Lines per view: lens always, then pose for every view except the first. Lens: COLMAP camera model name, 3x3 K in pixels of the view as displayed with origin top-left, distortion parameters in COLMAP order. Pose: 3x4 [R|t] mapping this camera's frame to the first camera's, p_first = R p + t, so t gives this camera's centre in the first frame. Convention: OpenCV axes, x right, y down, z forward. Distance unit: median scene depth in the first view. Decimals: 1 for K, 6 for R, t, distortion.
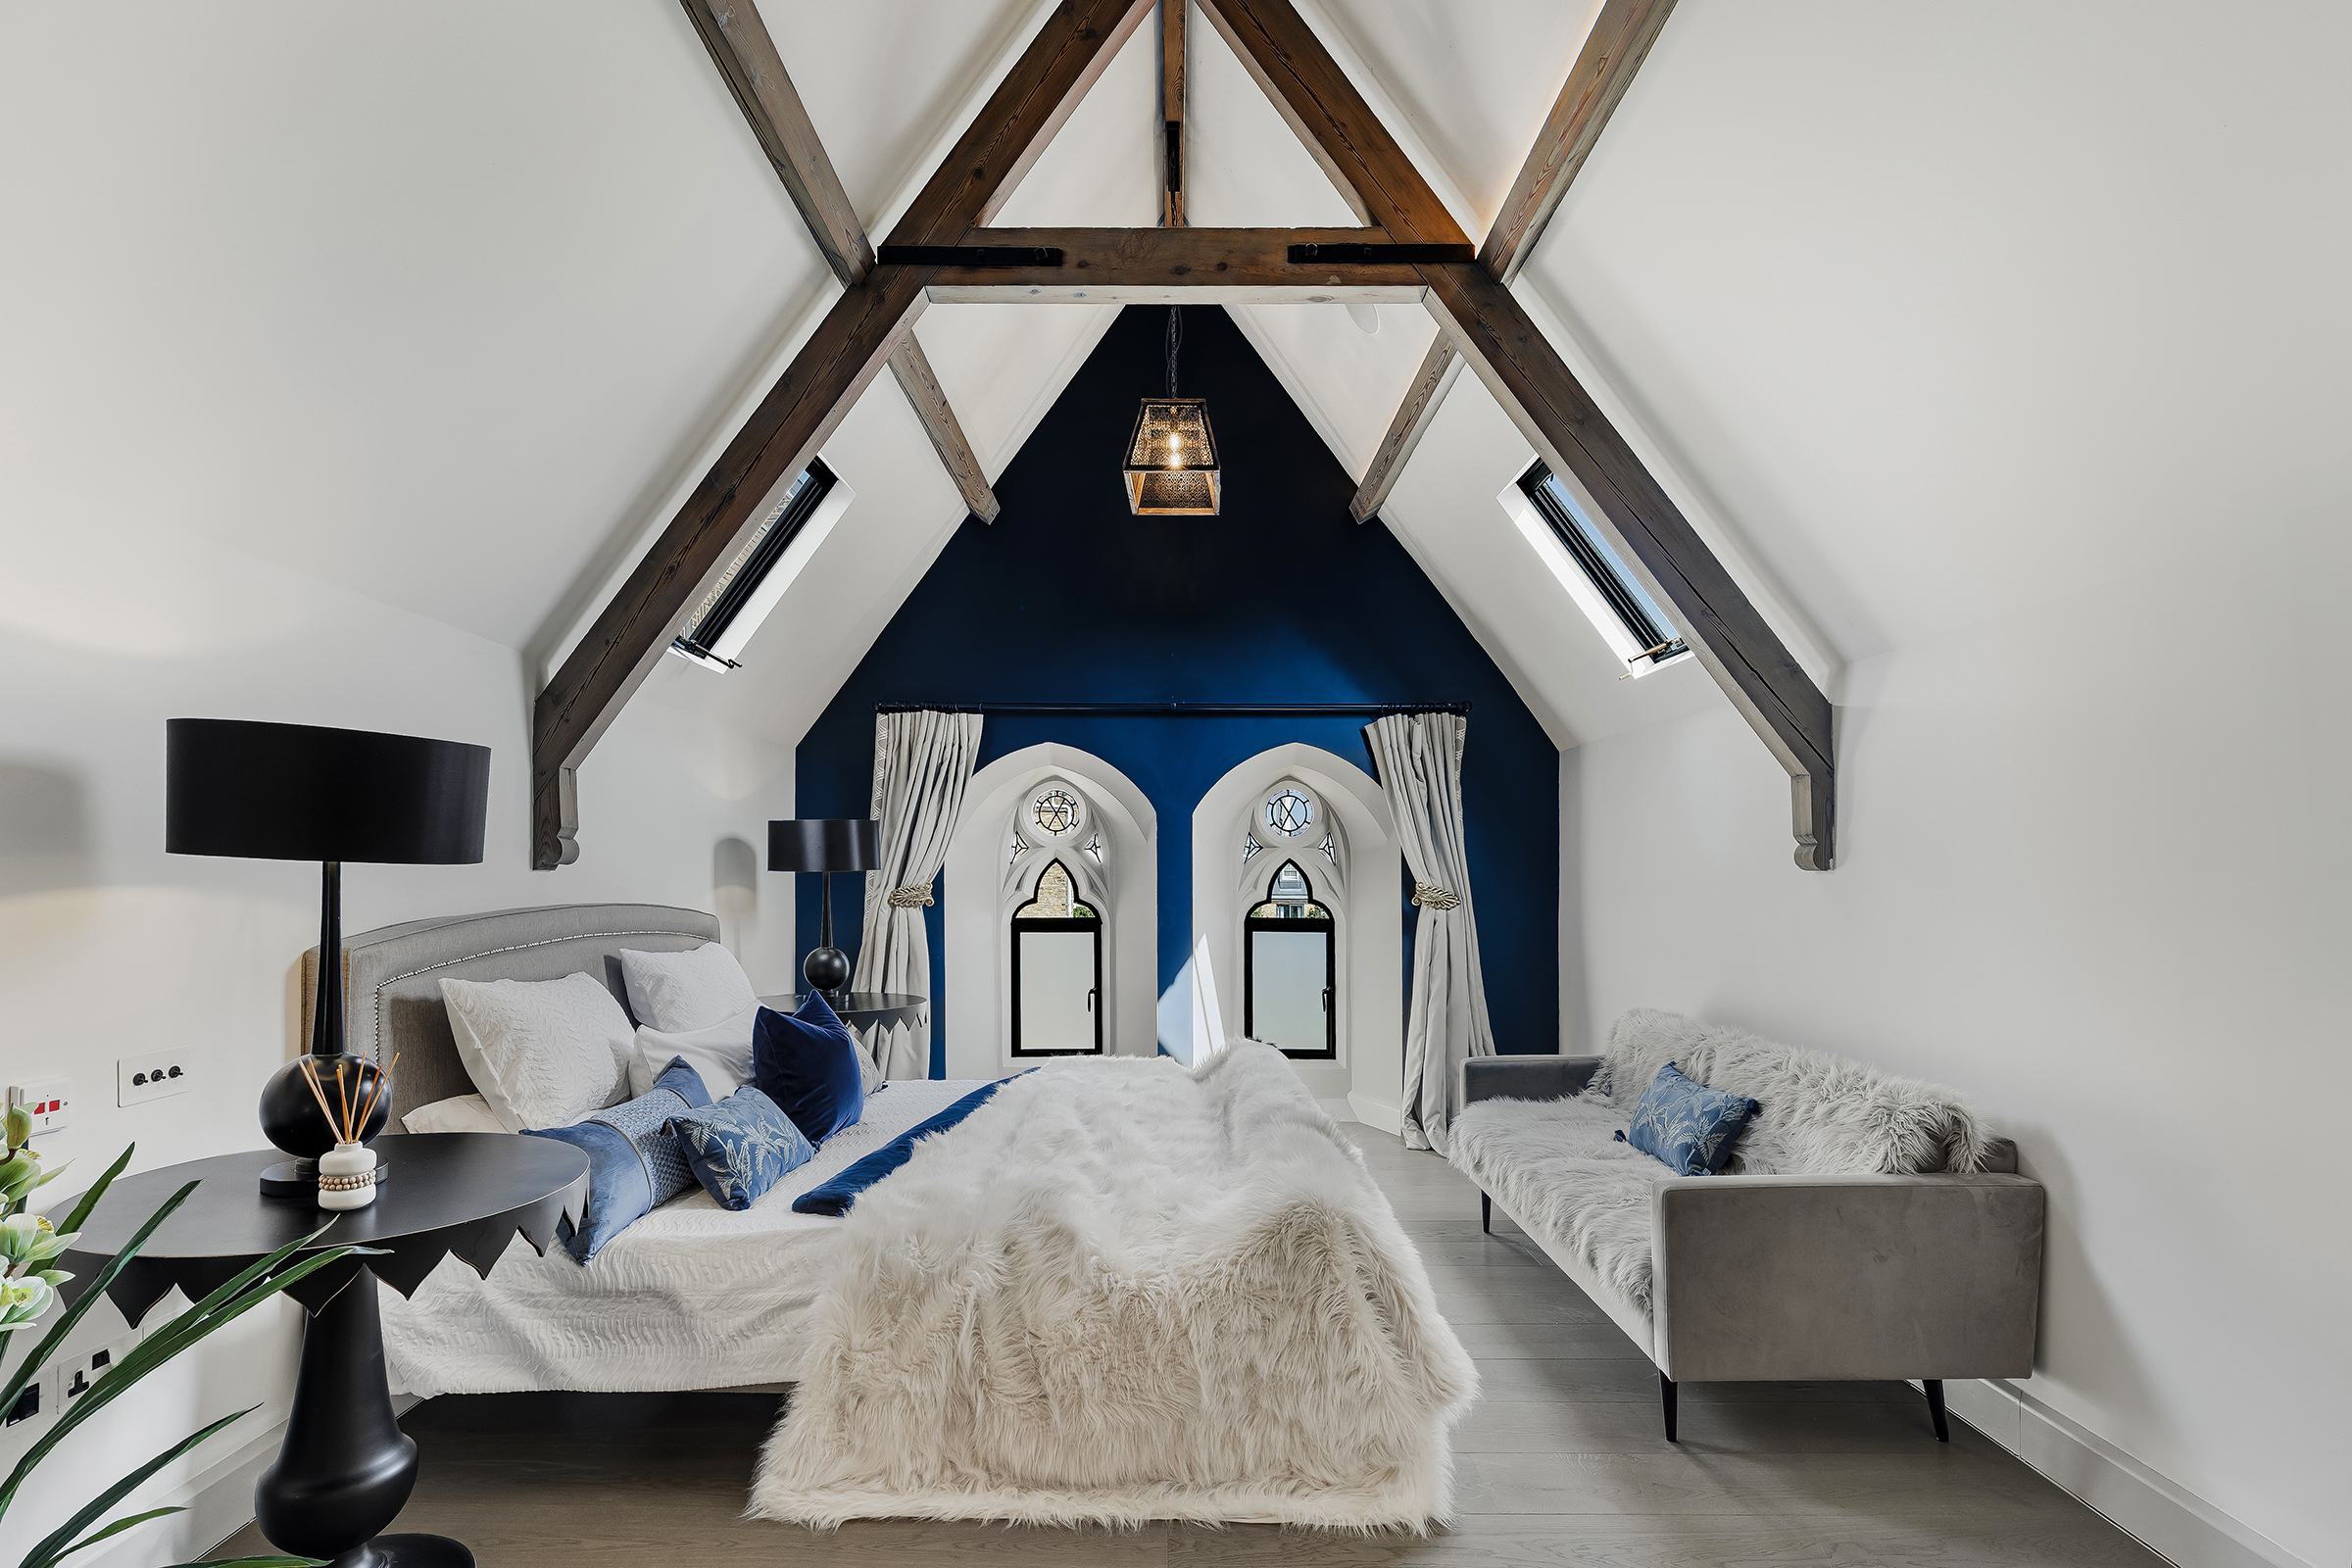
lens RADIAL K [[1093.6, 0, 1170.0], [0, 1093.6, 865.8], [0, 0, 1]] dist [0.003185, -0.000014]
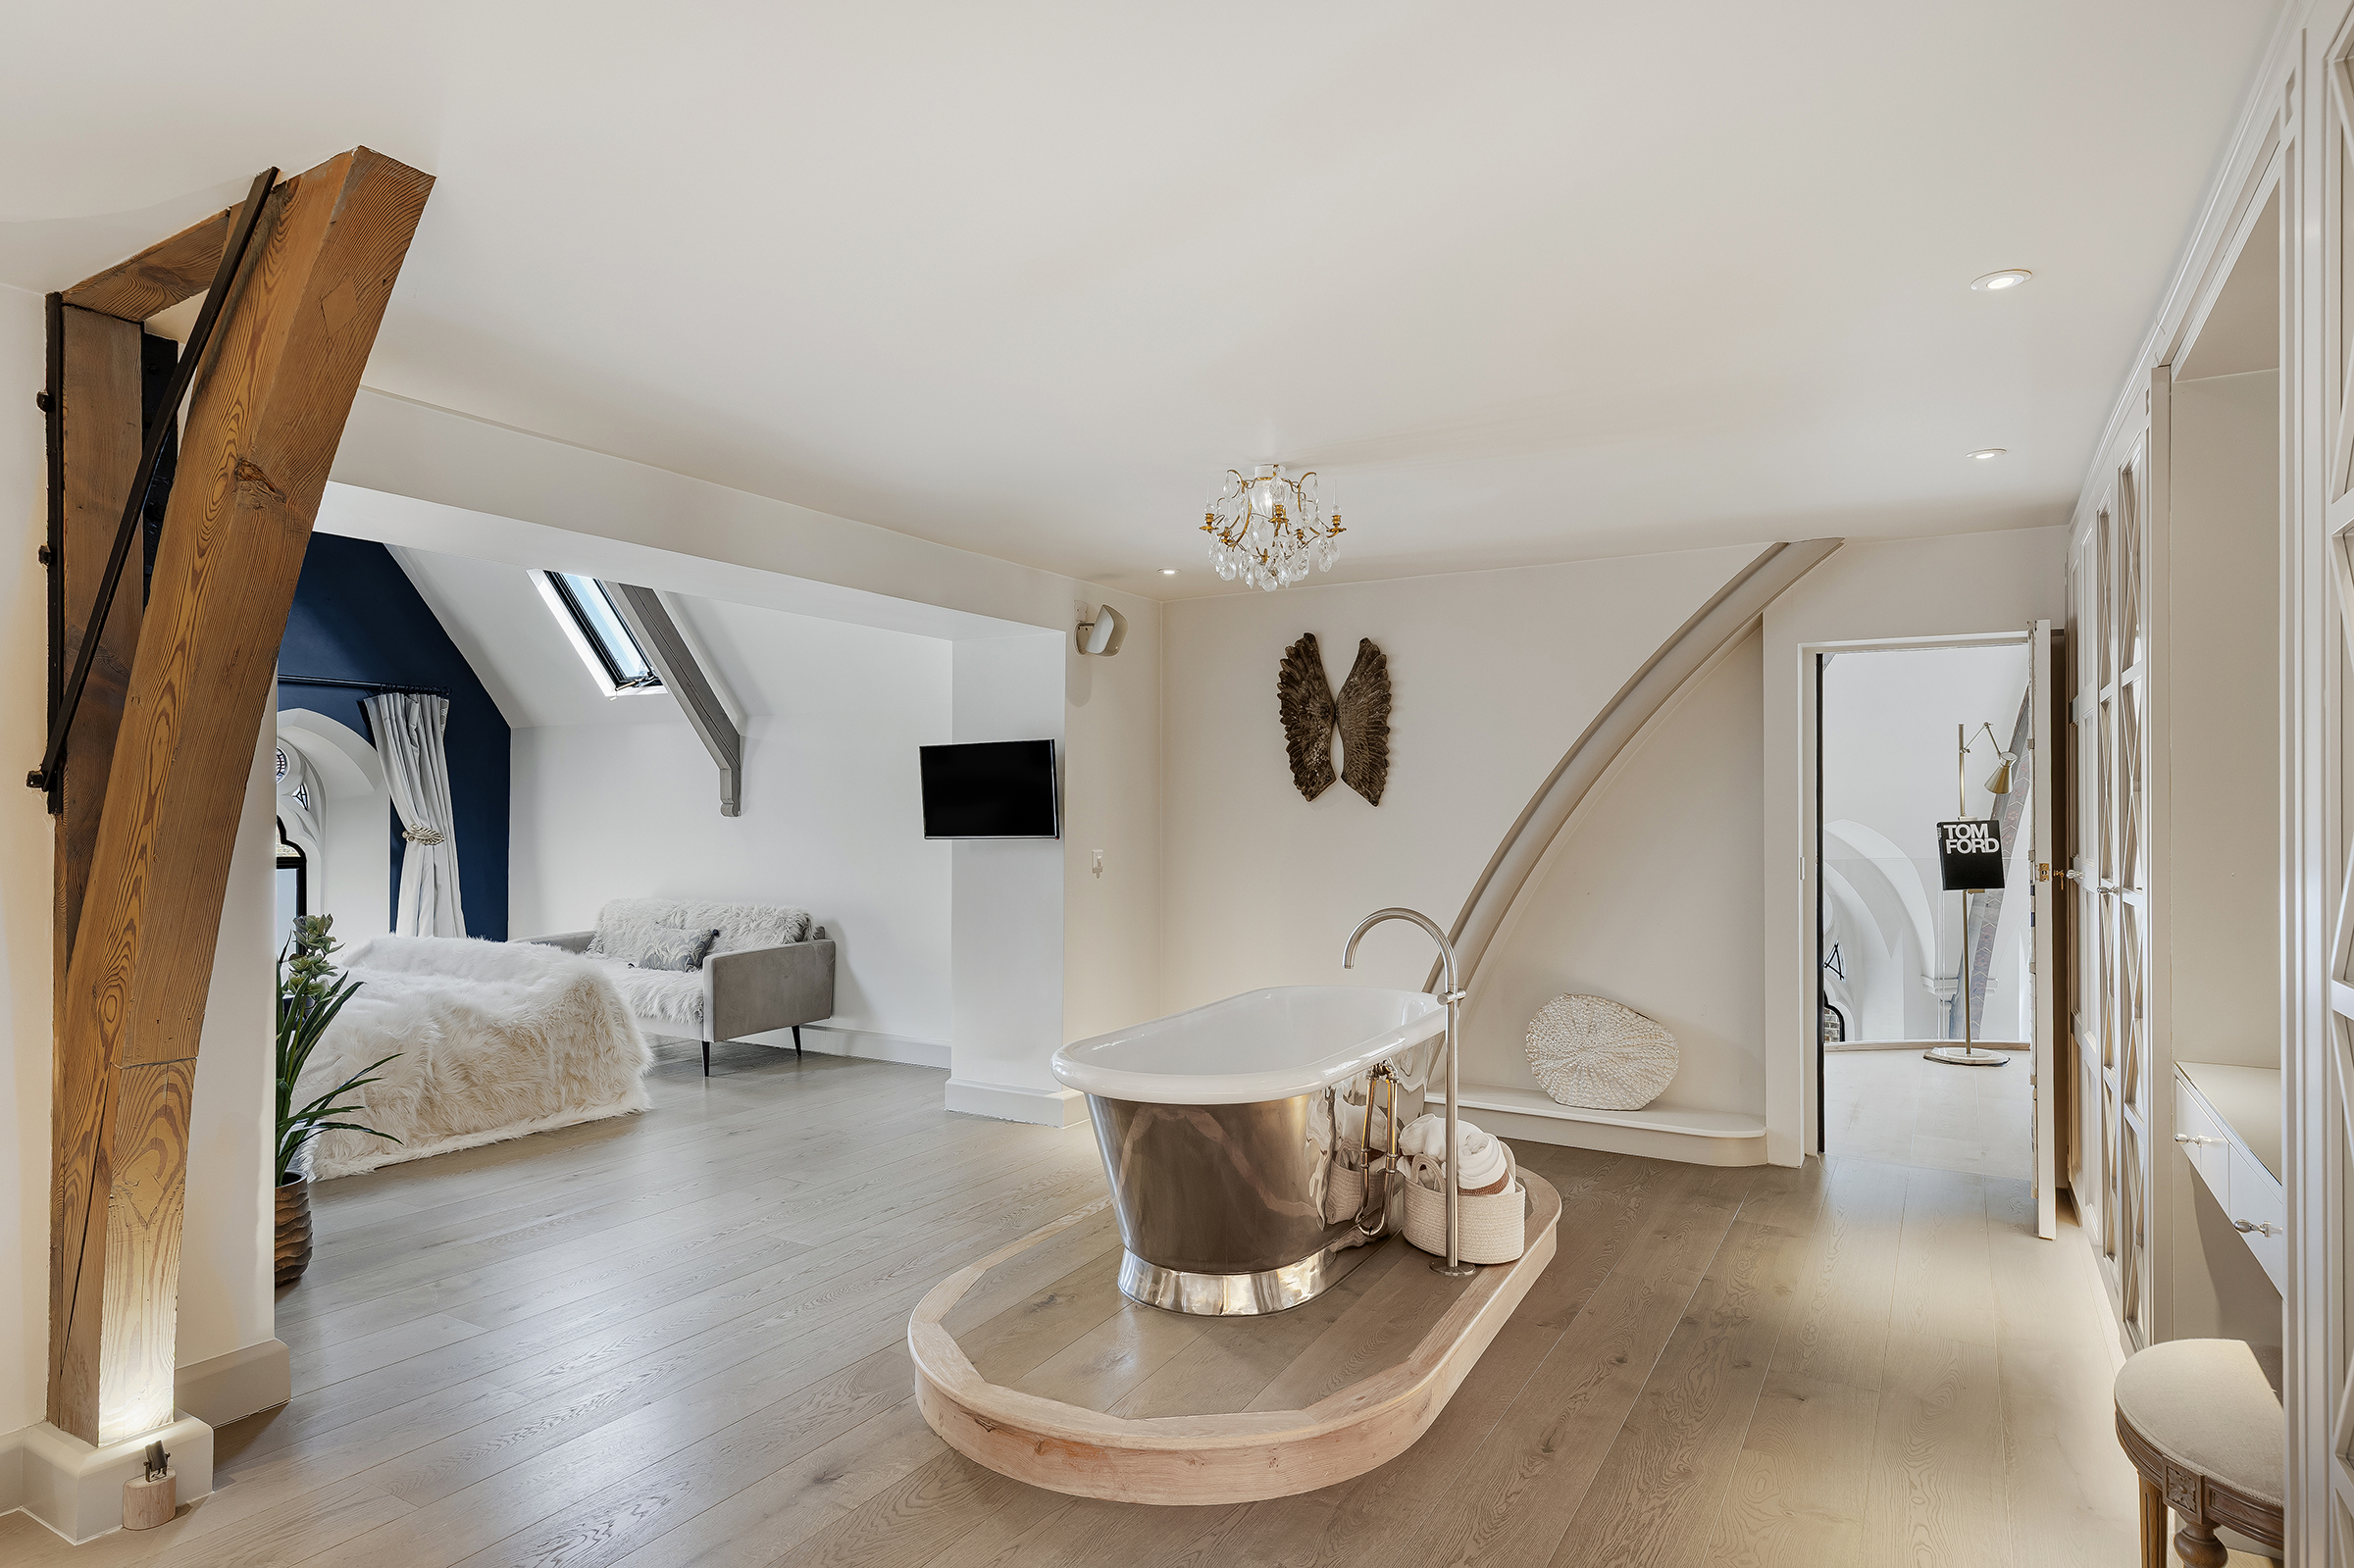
lens RADIAL K [[1345.4, 0, 1177.0], [0, 1345.4, 784.0], [0, 0, 1]] dist [-0.001152, -0.000251]
pose [[0.498107, 0.018867, 0.866910, -1.139257], [-0.006734, 0.999817, -0.017890, -0.016853], [-0.867089, 0.003073, 0.498143, -0.933336]]
